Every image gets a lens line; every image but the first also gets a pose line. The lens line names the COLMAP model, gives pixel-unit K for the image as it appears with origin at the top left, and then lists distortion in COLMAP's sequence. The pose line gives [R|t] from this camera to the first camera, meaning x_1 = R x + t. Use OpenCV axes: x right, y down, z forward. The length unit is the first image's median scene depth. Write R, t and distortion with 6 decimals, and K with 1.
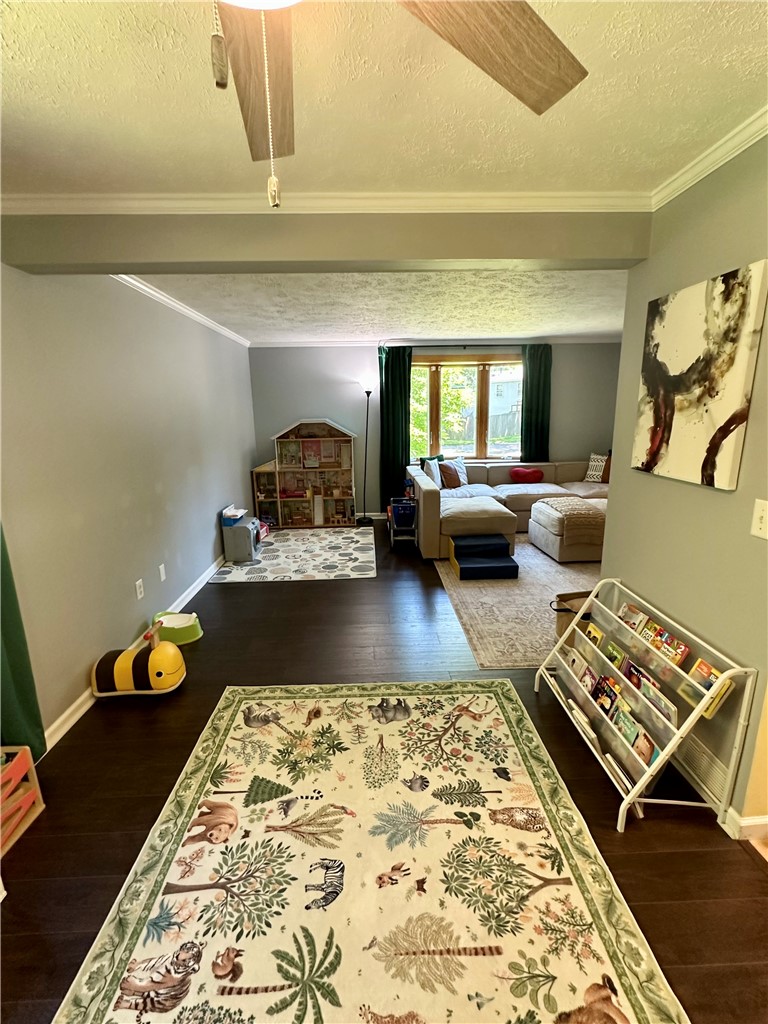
lens RADIAL K [[447.9, 0, 384.4], [0, 447.9, 512.2], [0, 0, 1]] dist [-0.000664, -0.000015]
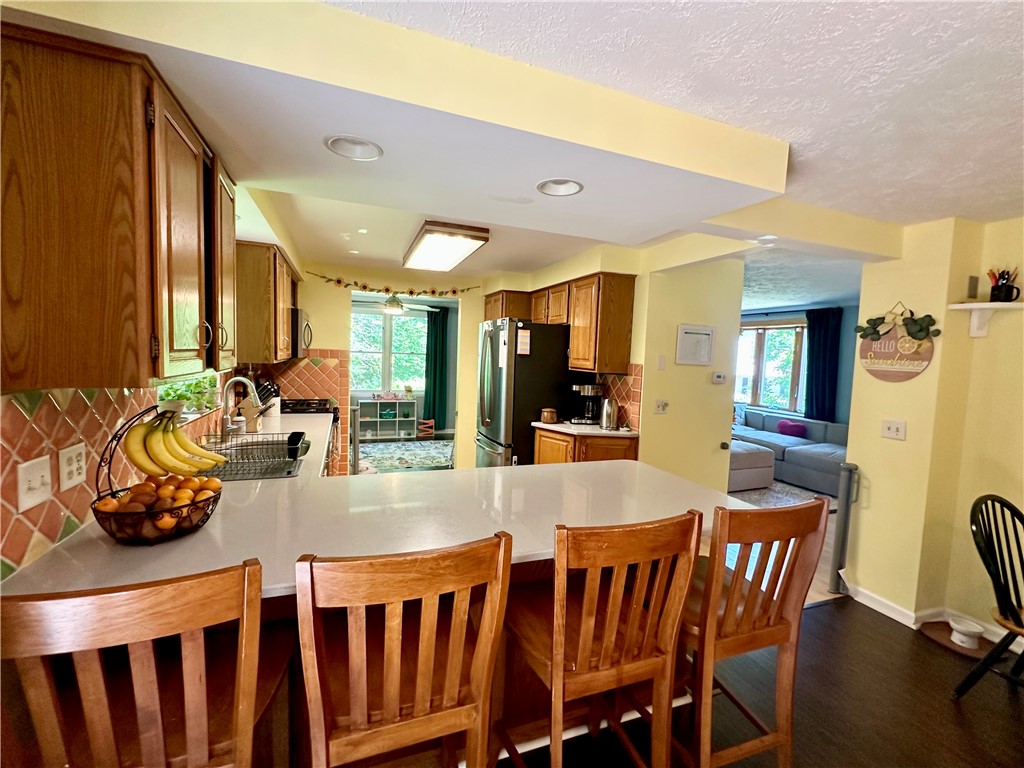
lens RADIAL K [[447.9, 0, 512.8], [0, 447.9, 385.1], [0, 0, 1]] dist [-0.000664, -0.000015]
pose [[0.309875, 0.096997, -0.945817, 1.117708], [-0.253799, 0.967124, 0.016031, -0.029868], [0.916277, 0.235080, 0.324306, 0.026809]]
